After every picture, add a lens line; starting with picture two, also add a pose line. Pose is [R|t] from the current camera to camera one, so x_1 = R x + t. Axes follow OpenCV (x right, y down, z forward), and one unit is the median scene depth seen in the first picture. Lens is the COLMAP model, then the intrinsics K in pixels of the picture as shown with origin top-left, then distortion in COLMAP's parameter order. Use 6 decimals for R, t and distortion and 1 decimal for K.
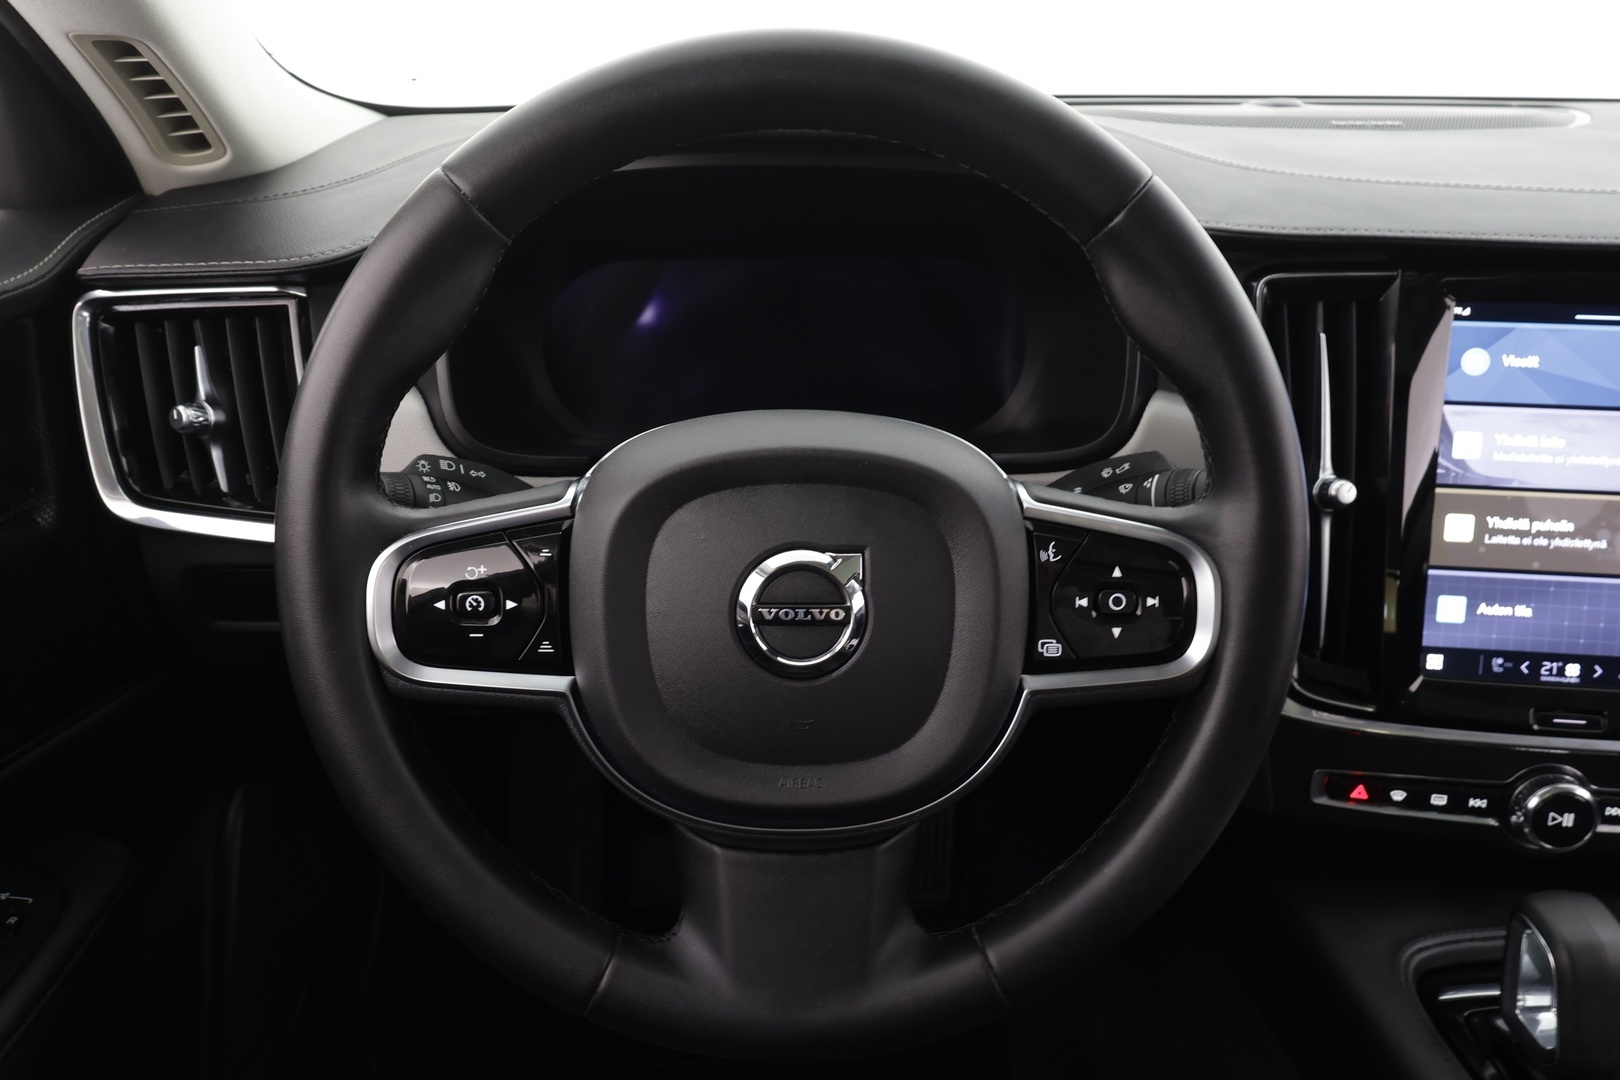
lens RADIAL K [[1106.7, 0, 802.5], [0, 1106.7, 545.9], [0, 0, 1]] dist [0.004143, -0.003930]
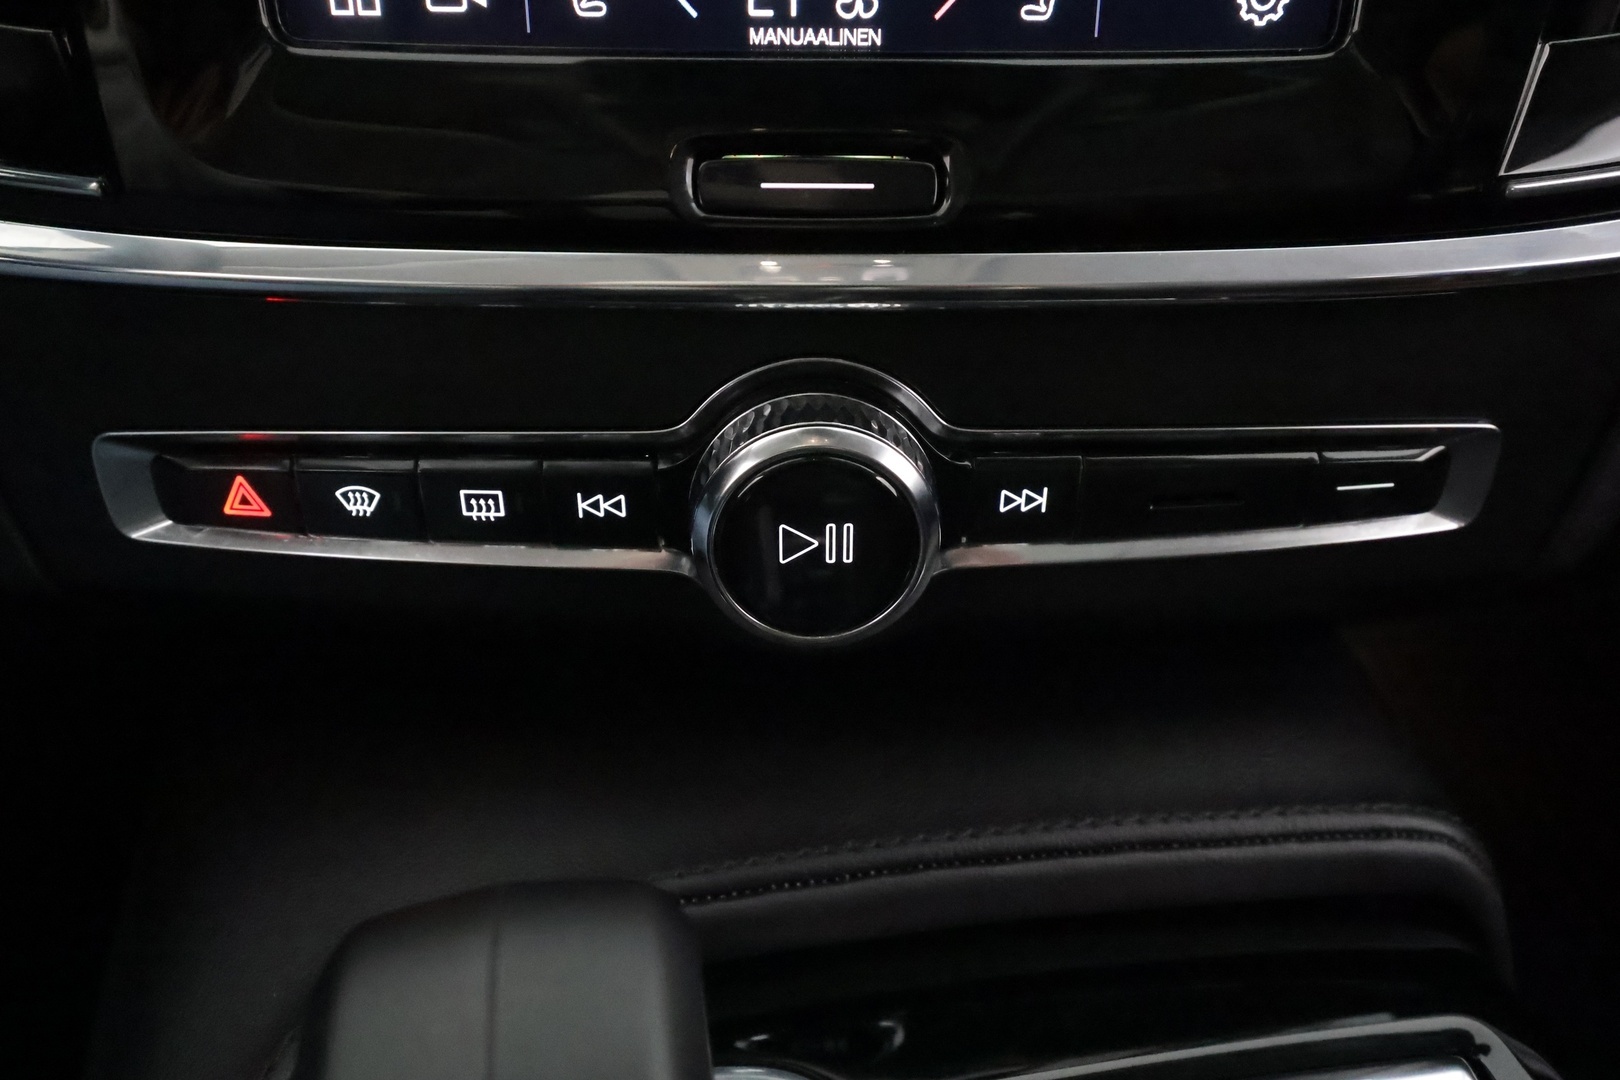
lens RADIAL K [[1106.7, 0, 815.1], [0, 1106.7, 542.0], [0, 0, 1]] dist [0.004143, -0.003930]
pose [[0.991025, -0.078220, 0.108402, 0.661329], [0.047815, 0.964701, 0.258970, 0.173260], [-0.124832, -0.251463, 0.959783, 0.730236]]
